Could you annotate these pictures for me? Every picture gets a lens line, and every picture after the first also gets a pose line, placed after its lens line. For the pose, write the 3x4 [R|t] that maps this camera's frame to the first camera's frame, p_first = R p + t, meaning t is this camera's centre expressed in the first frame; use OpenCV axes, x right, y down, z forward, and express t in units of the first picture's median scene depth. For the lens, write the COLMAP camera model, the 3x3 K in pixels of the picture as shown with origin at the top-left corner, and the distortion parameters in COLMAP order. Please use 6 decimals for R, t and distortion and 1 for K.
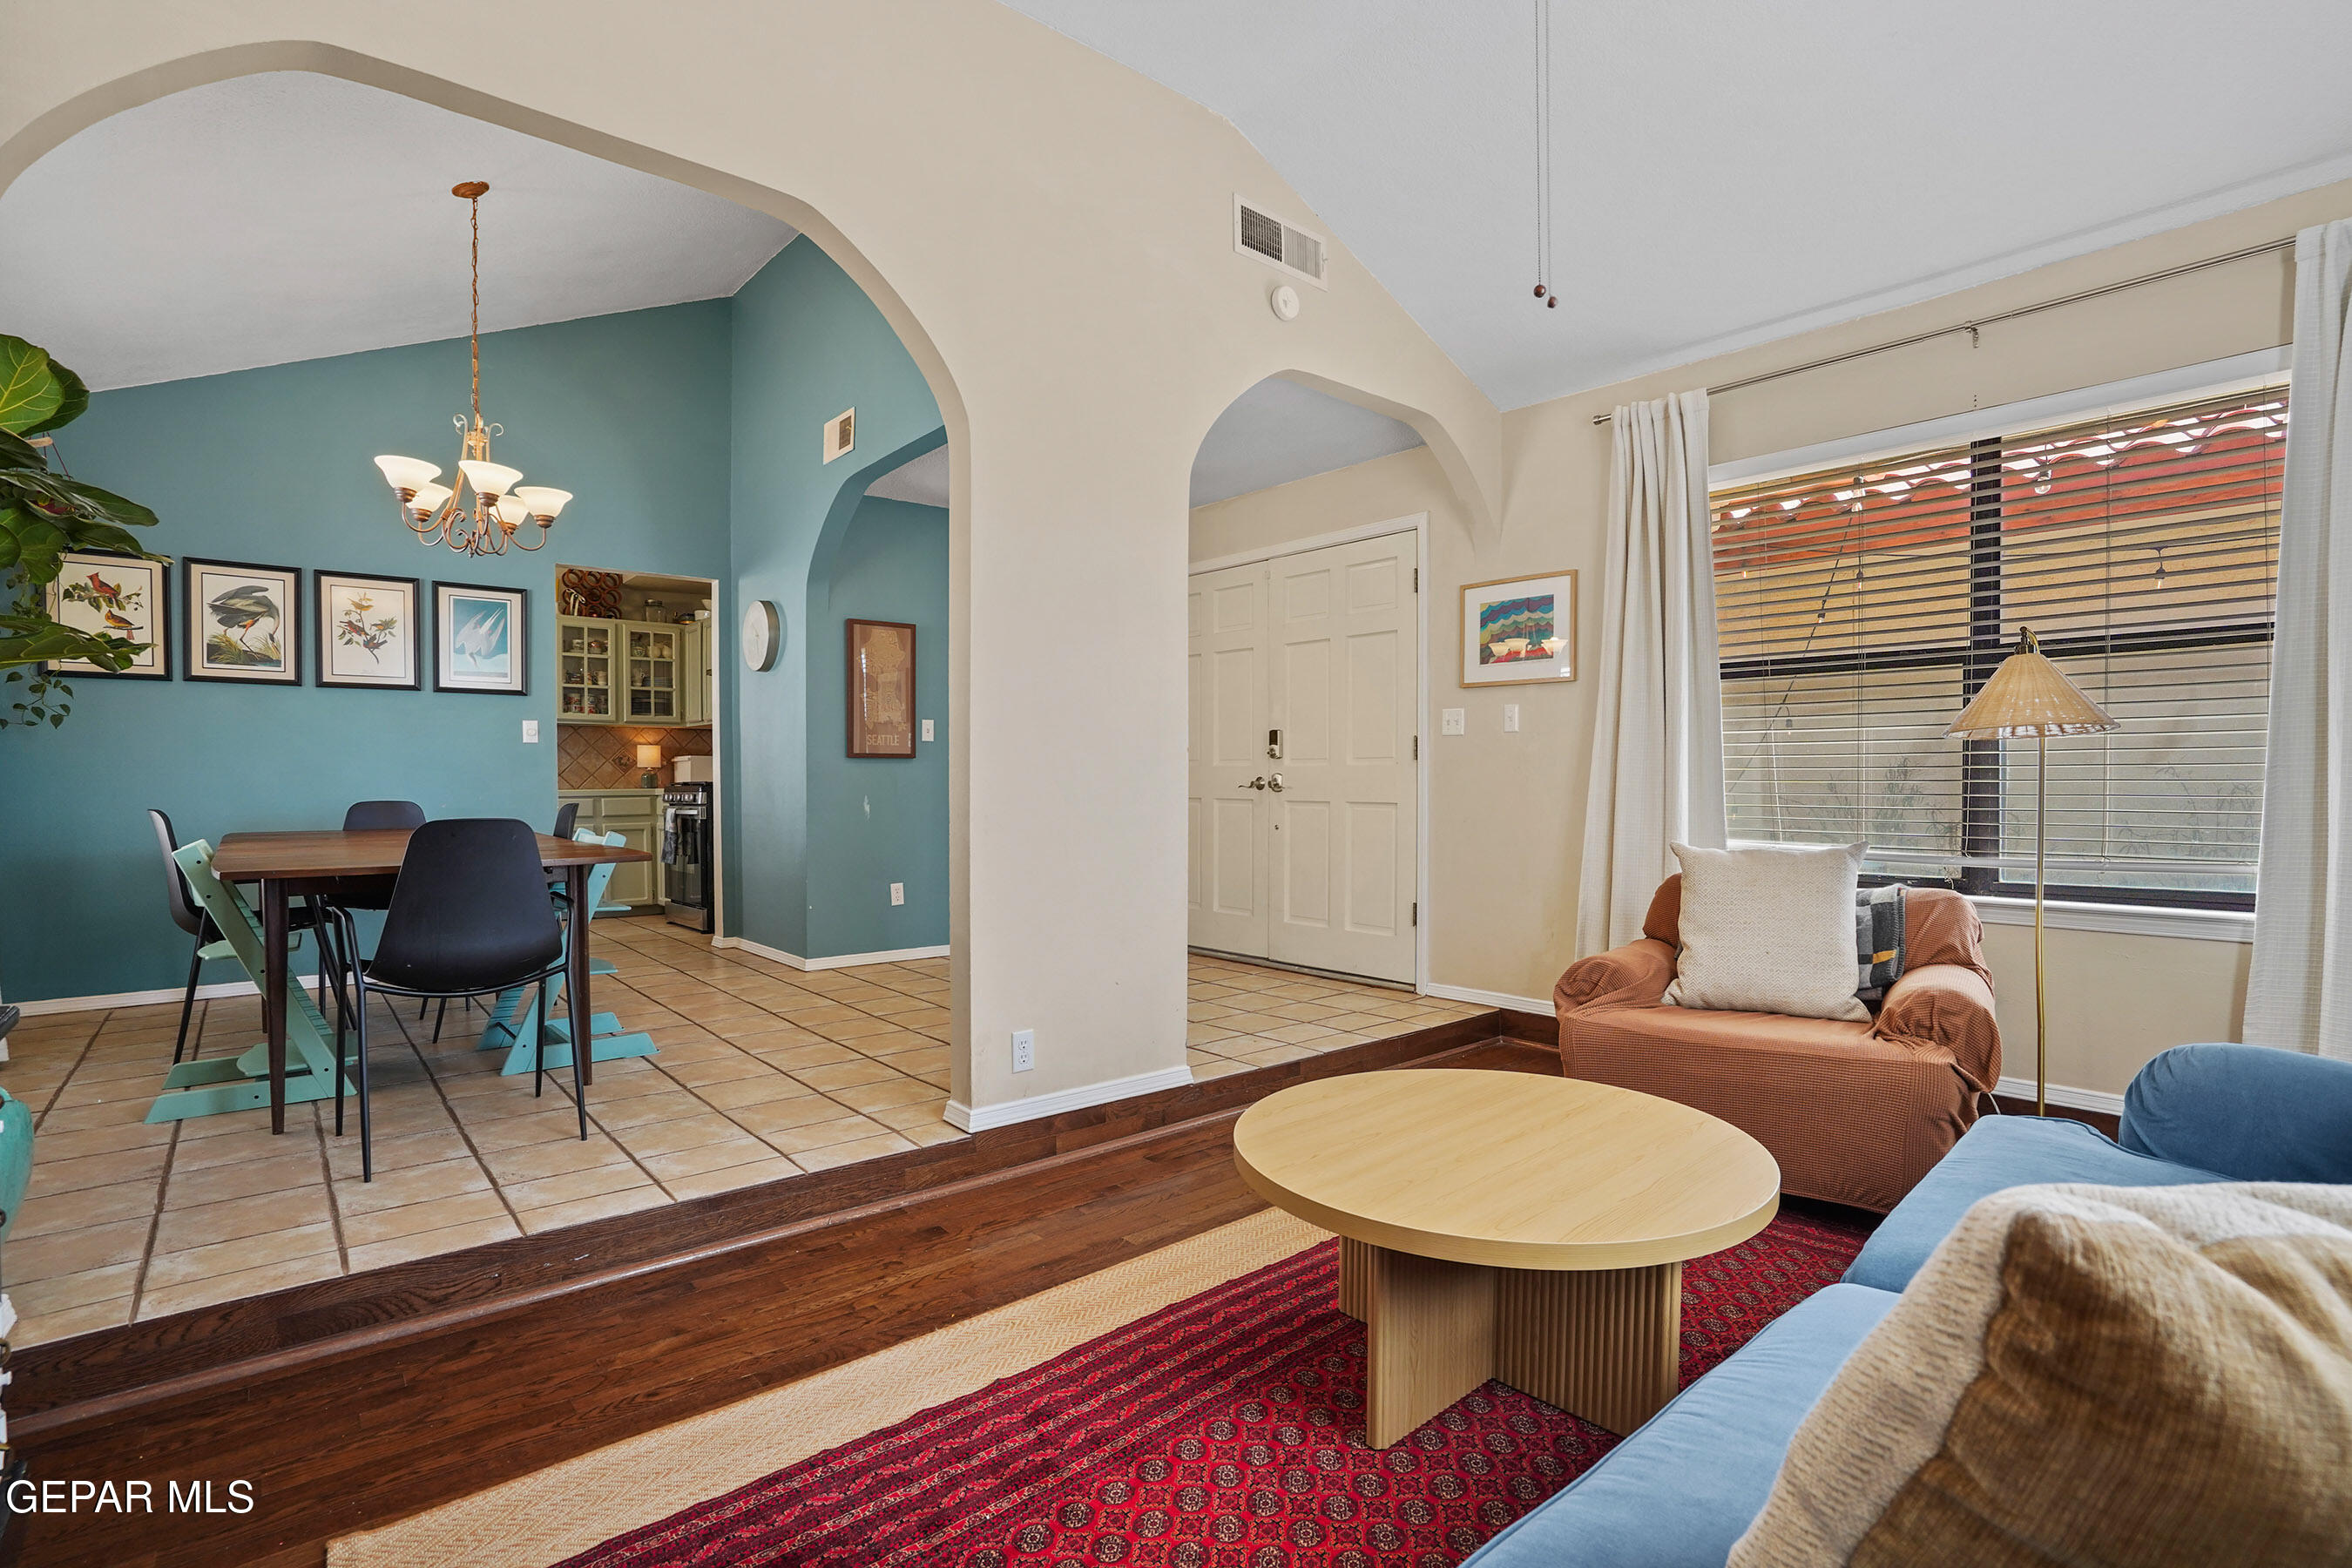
lens RADIAL K [[1102.7, 0, 1176.0], [0, 1102.7, 784.0], [0, 0, 1]] dist [-0.039344, 0.018697]
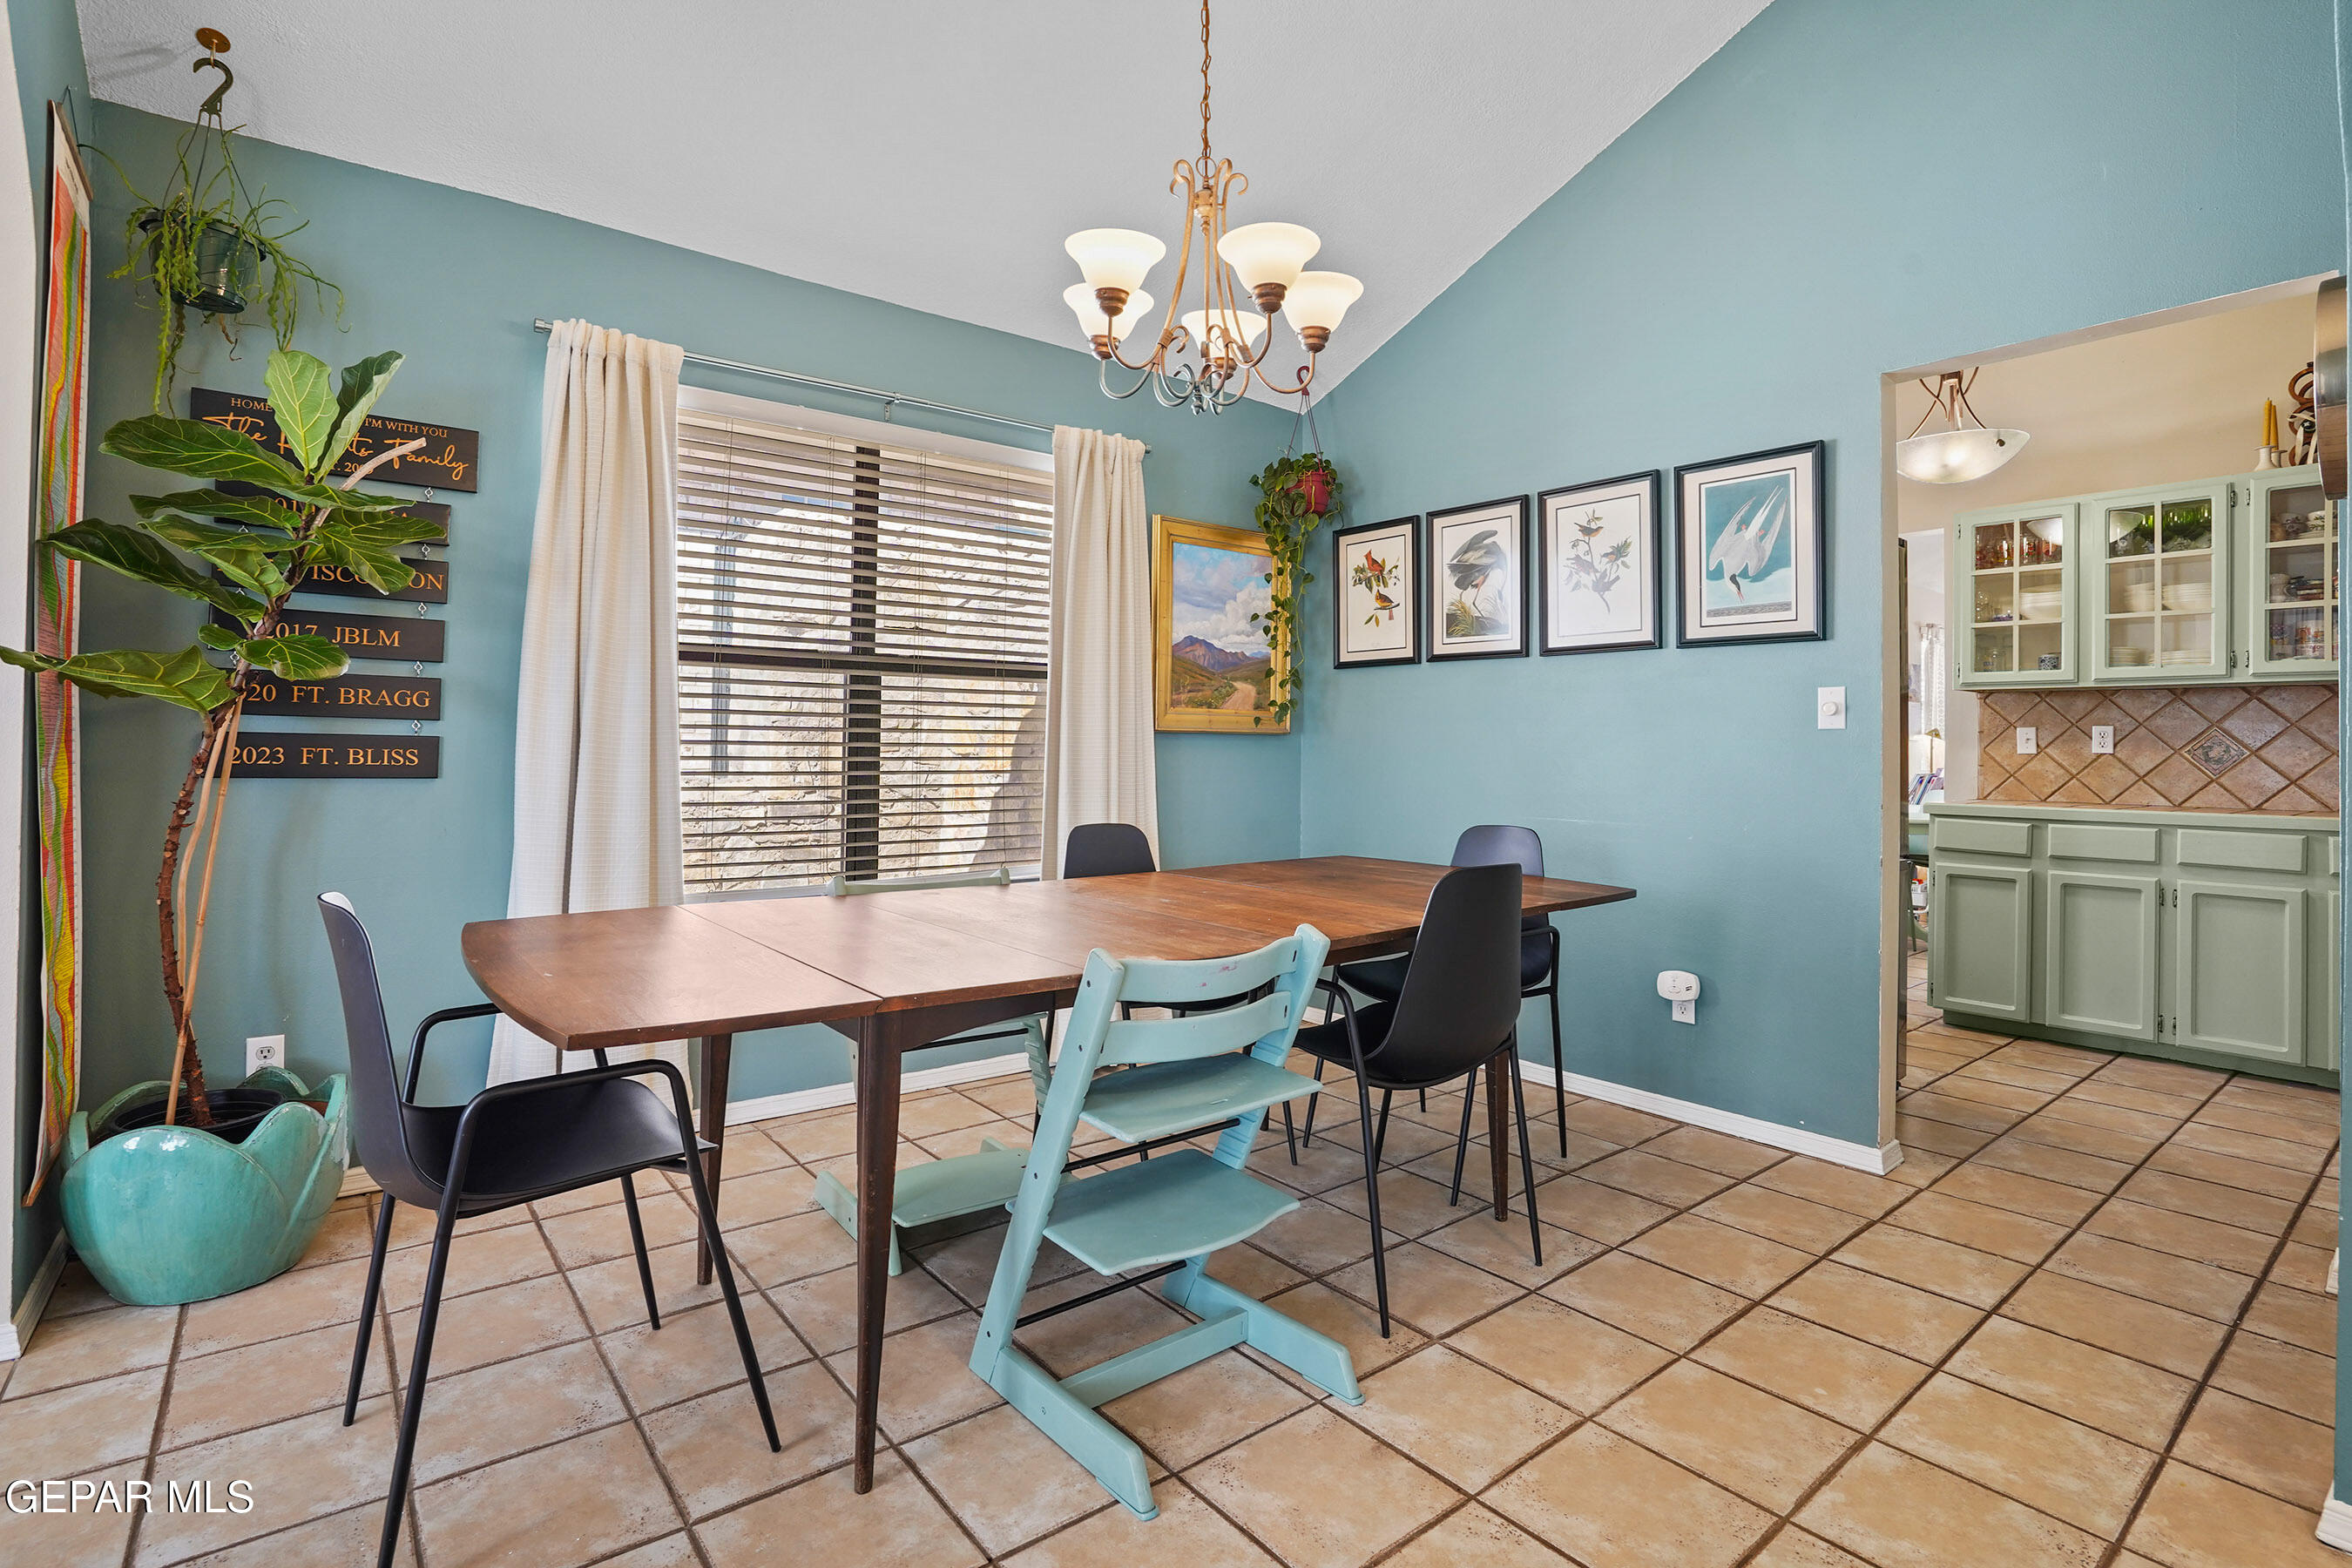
lens RADIAL K [[1117.4, 0, 1184.2], [0, 1117.4, 745.4], [0, 0, 1]] dist [-0.047406, 0.020858]
pose [[-0.017727, 0.002840, -0.999839, -0.062831], [-0.016998, 0.999851, 0.003141, -0.030080], [0.999698, 0.017051, -0.017676, 0.785200]]
